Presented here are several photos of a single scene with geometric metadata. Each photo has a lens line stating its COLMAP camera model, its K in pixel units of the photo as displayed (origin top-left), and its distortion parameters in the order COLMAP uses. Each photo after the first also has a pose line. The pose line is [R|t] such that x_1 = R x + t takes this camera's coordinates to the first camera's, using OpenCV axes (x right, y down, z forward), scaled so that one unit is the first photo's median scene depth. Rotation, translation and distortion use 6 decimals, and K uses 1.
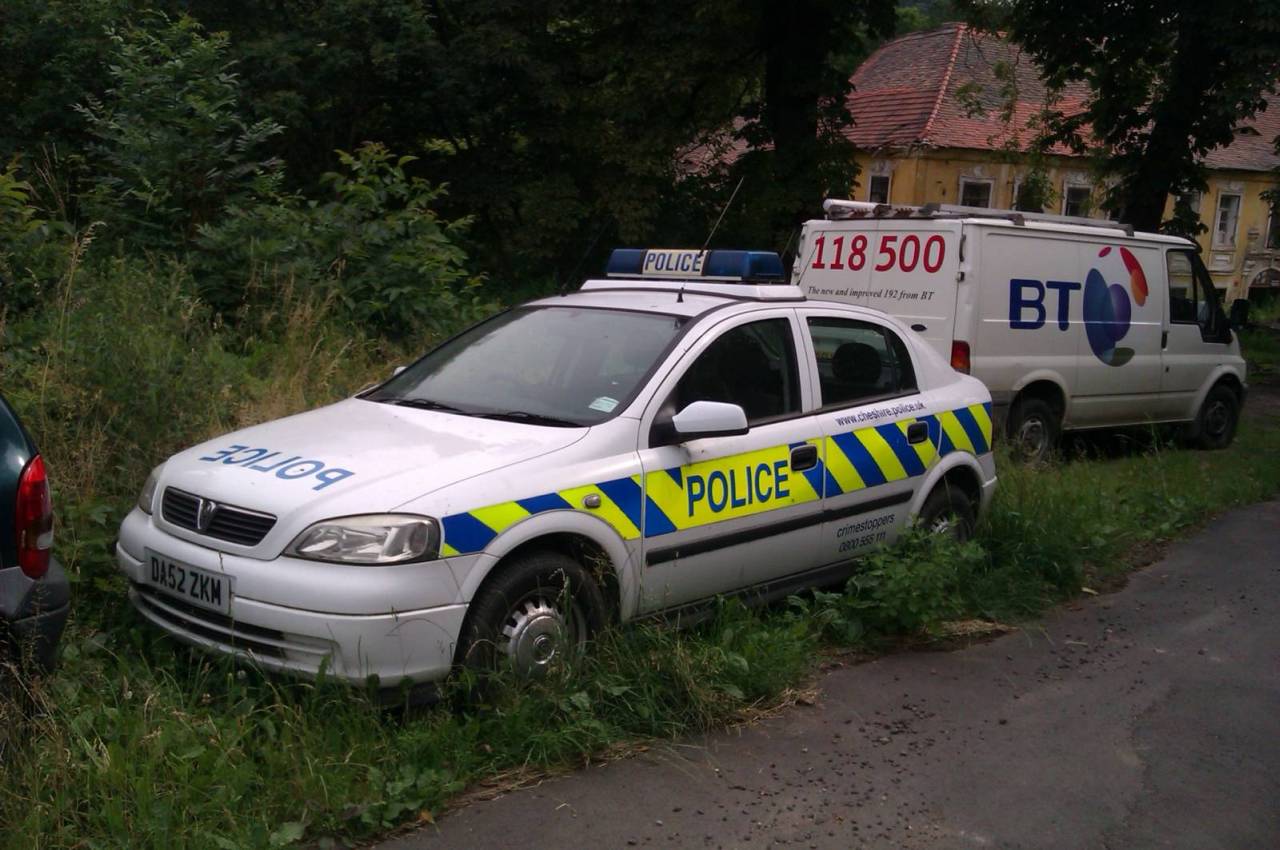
lens RADIAL K [[1215.7, 0, 670.0], [0, 1215.7, 456.1], [0, 0, 1]] dist [0.113571, -0.335801]
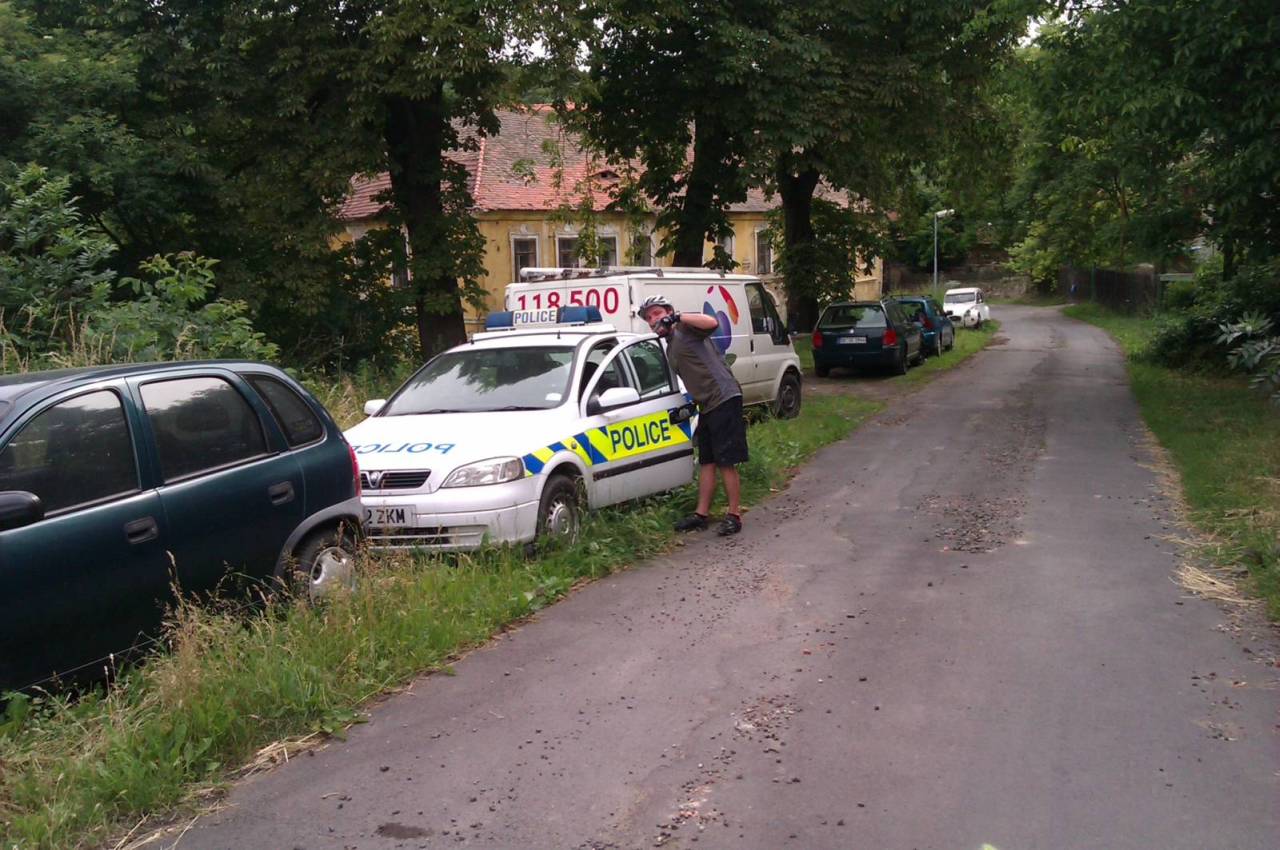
lens RADIAL K [[1215.7, 0, 670.0], [0, 1215.7, 456.1], [0, 0, 1]] dist [0.113571, -0.335801]
pose [[0.919607, -0.135301, 0.368805, -0.268508], [0.150588, 0.988513, -0.012838, 0.043405], [-0.362831, 0.067344, 0.929418, -0.337419]]
